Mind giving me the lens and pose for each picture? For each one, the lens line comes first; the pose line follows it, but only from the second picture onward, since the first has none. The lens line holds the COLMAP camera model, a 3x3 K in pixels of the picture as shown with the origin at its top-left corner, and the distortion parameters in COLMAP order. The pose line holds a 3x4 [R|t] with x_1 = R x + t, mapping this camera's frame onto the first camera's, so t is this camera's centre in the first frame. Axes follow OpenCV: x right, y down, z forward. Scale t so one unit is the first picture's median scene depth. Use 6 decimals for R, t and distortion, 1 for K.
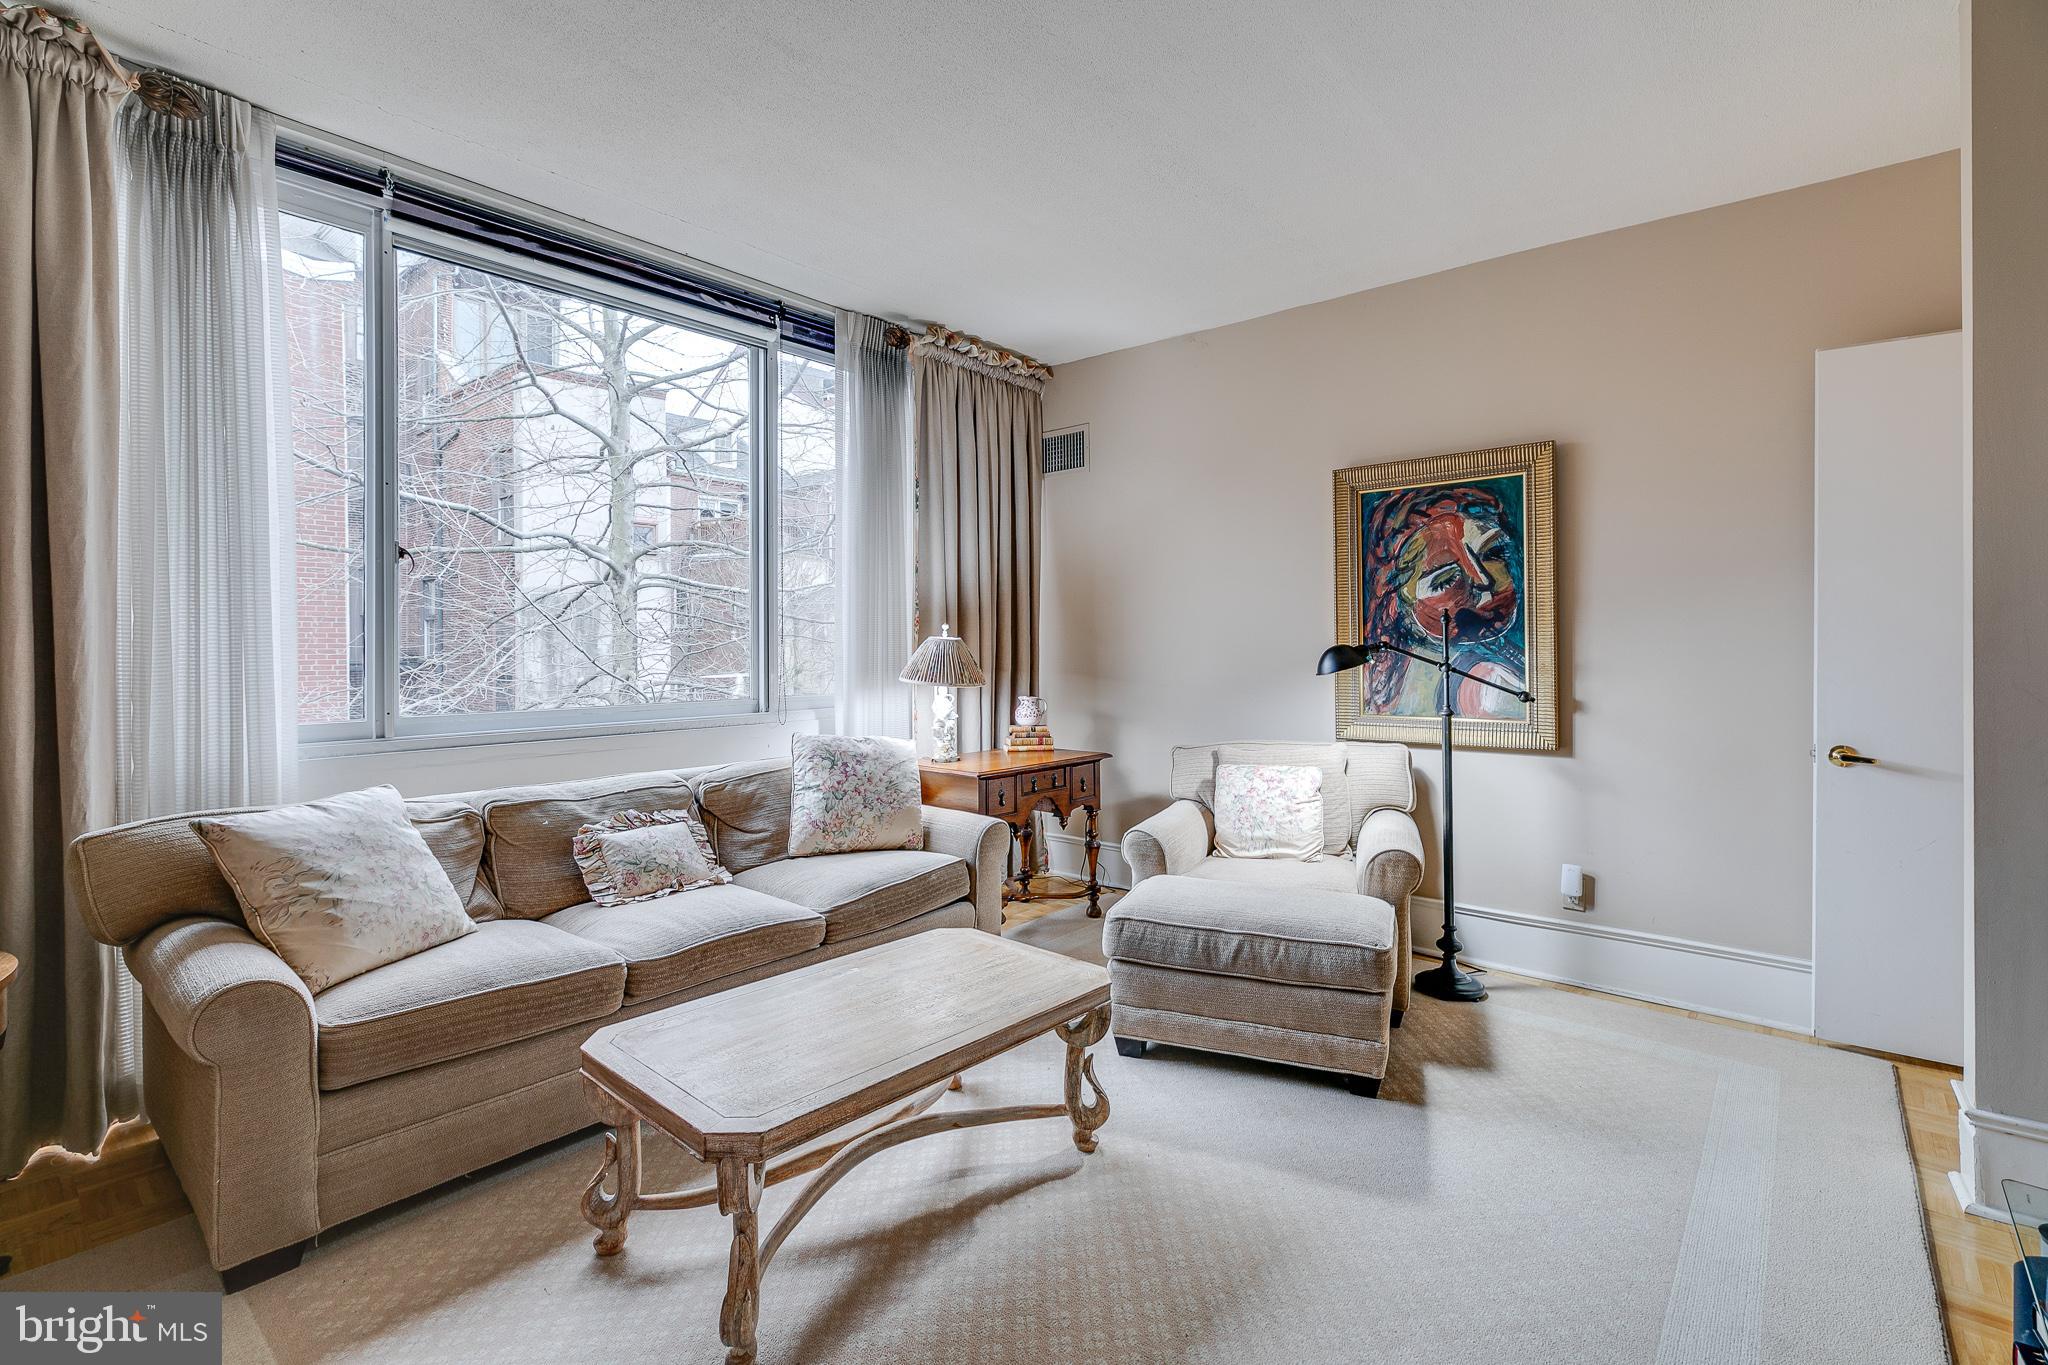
lens RADIAL K [[916.4, 0, 1028.0], [0, 916.4, 651.0], [0, 0, 1]] dist [-0.000354, -0.000032]
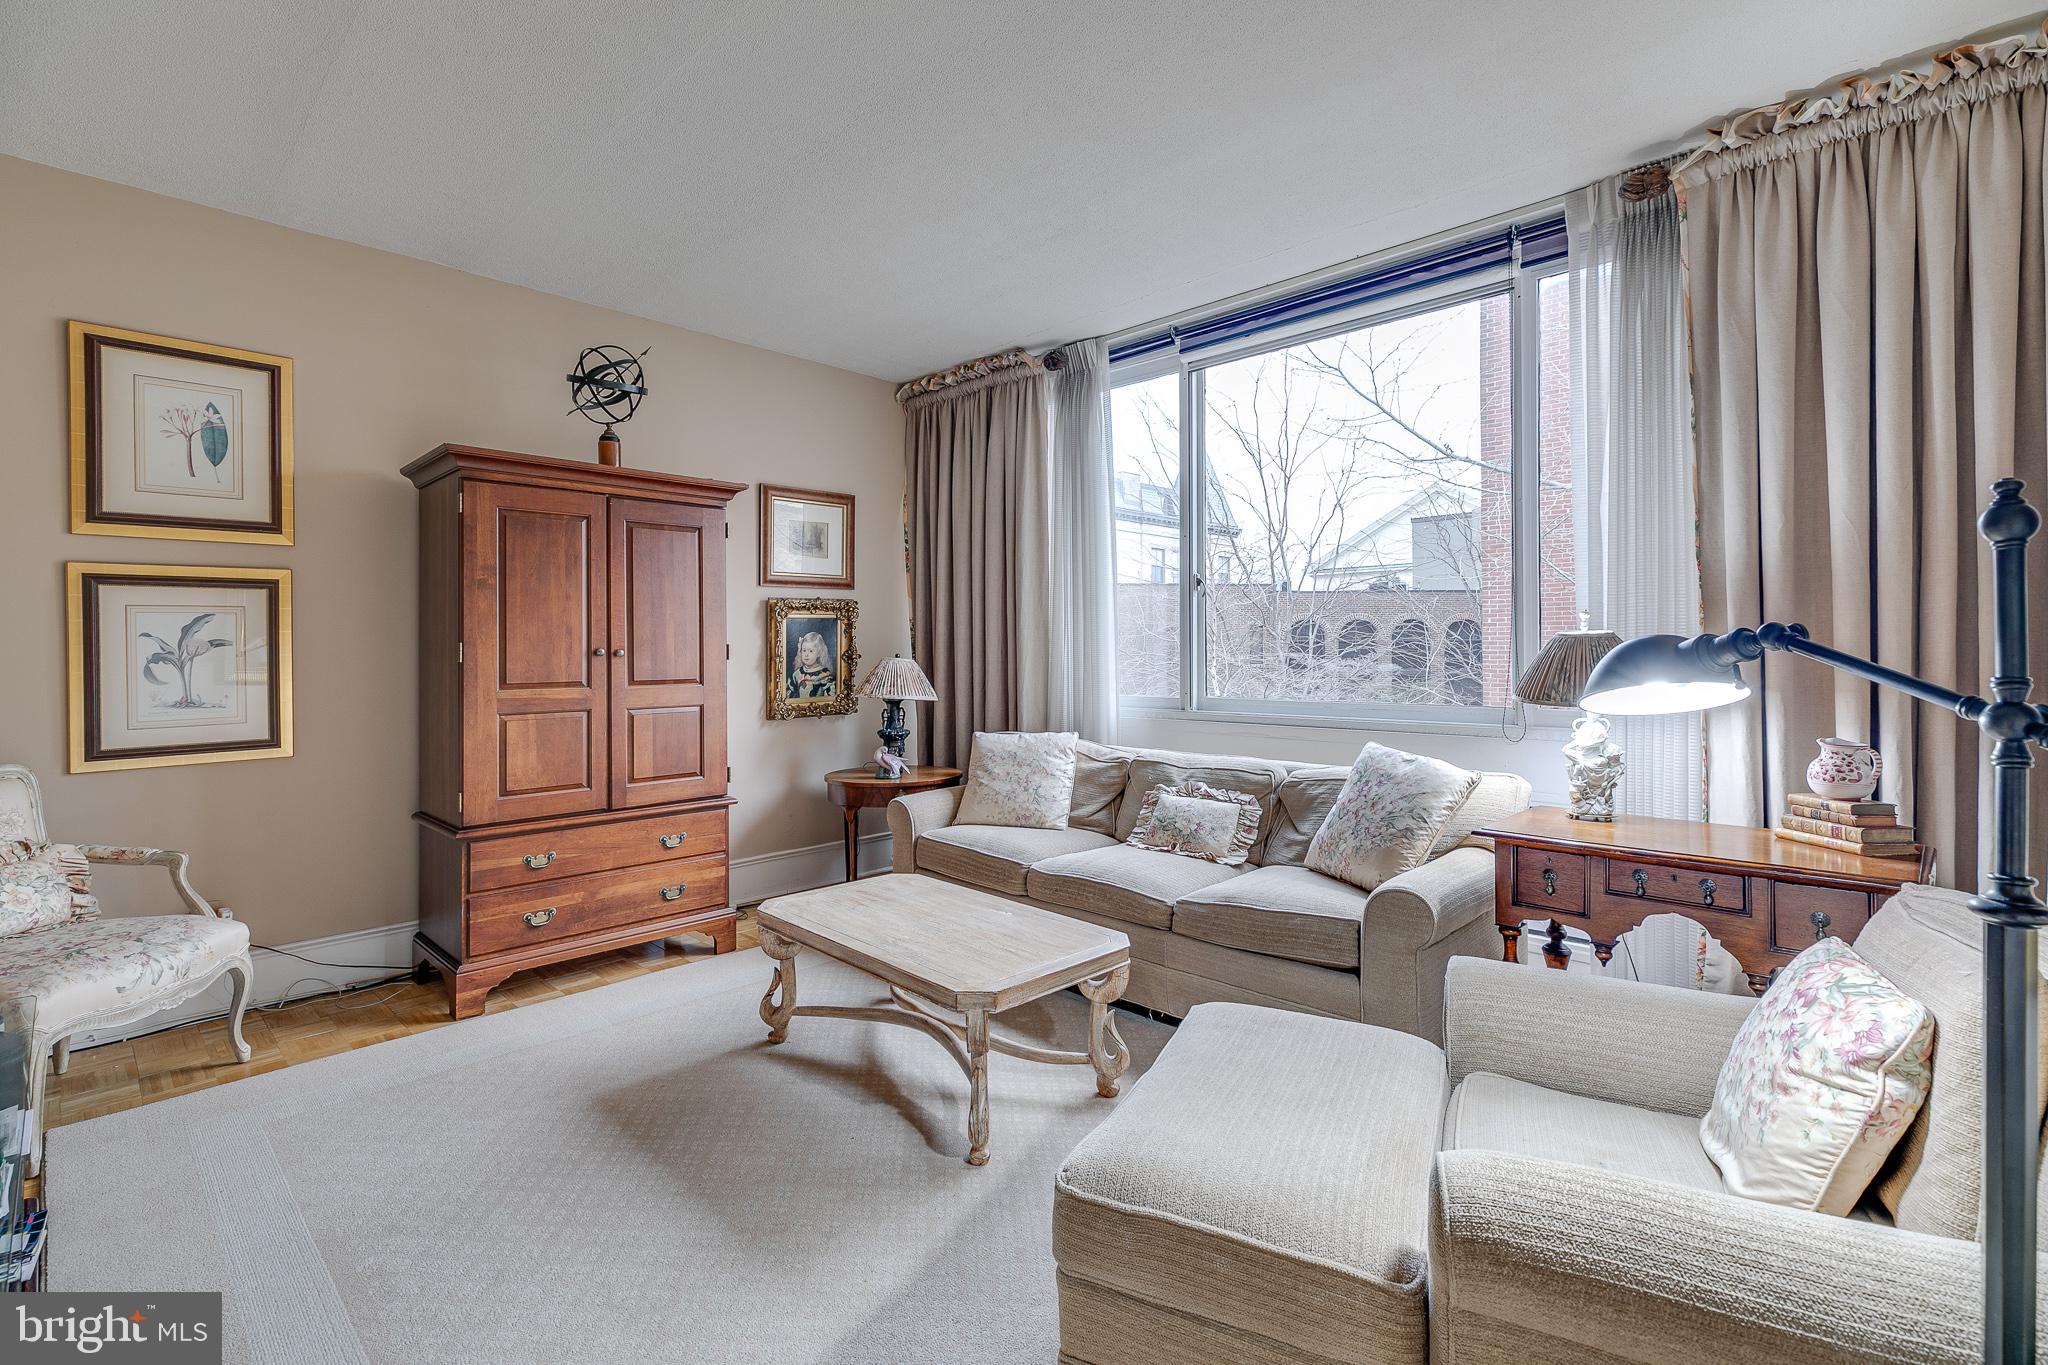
lens RADIAL K [[916.4, 0, 1028.0], [0, 916.4, 651.0], [0, 0, 1]] dist [-0.000354, -0.000032]
pose [[-0.046183, 0.001971, -0.998931, 0.790535], [-0.002354, 0.999995, 0.002082, -0.001762], [0.998930, 0.002448, -0.046178, 0.836949]]
